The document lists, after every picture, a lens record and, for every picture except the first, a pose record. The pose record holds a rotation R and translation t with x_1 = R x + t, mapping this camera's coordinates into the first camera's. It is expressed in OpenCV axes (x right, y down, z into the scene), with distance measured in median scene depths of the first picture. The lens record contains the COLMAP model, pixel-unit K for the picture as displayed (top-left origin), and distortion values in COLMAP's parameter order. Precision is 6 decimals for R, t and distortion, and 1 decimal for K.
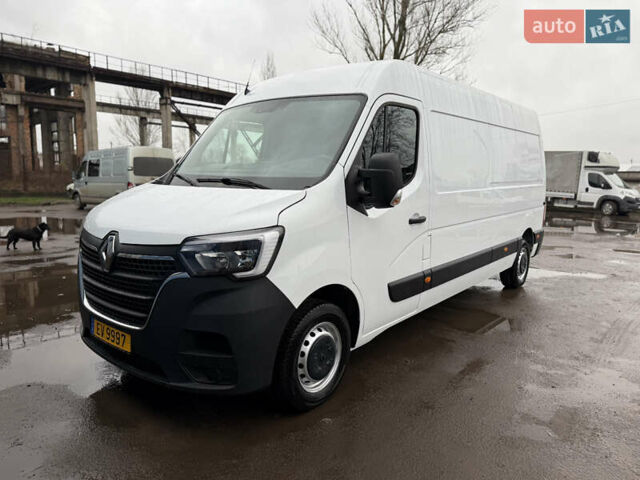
lens RADIAL K [[462.2, 0, 320.0], [0, 462.2, 240.0], [0, 0, 1]] dist [0.048280, -0.052612]
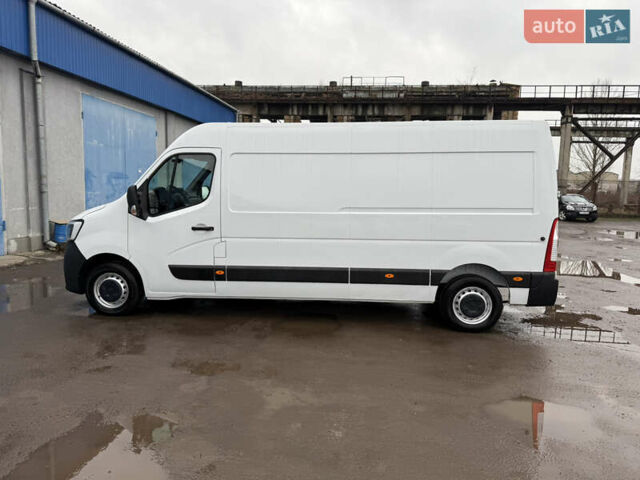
lens RADIAL K [[462.8, 0, 318.2], [0, 462.8, 237.2], [0, 0, 1]] dist [0.051023, -0.054225]
pose [[0.557116, 0.085784, -0.825992, 0.929218], [-0.125593, 0.991913, 0.018306, -0.050286], [0.820883, 0.093540, 0.563384, 0.266081]]
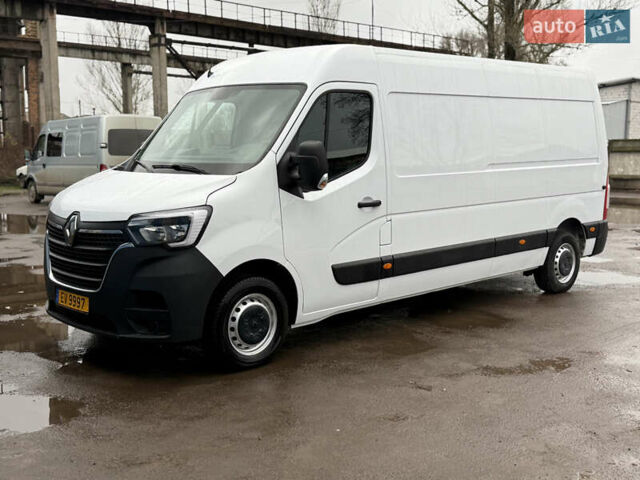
lens RADIAL K [[785.2, 0, 320.0], [0, 785.2, 240.0], [0, 0, 1]] dist [0.093731, -0.019705]
pose [[0.992084, 0.000906, -0.125574, 0.179385], [-0.003550, 0.999777, -0.020840, 0.039543], [0.125527, 0.021121, 0.991865, -0.386829]]
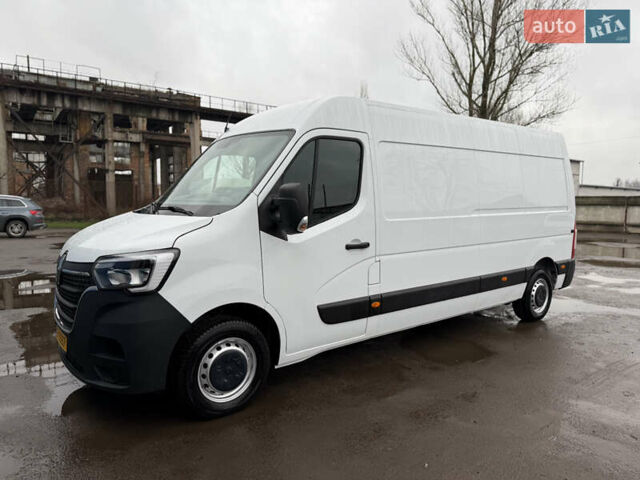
lens RADIAL K [[462.8, 0, 318.2], [0, 462.8, 237.2], [0, 0, 1]] dist [0.051023, -0.054225]
pose [[0.974362, 0.011093, -0.224713, 0.201748], [-0.024899, 0.997965, -0.058696, 0.000300], [0.223605, 0.062786, 0.972656, -0.014674]]
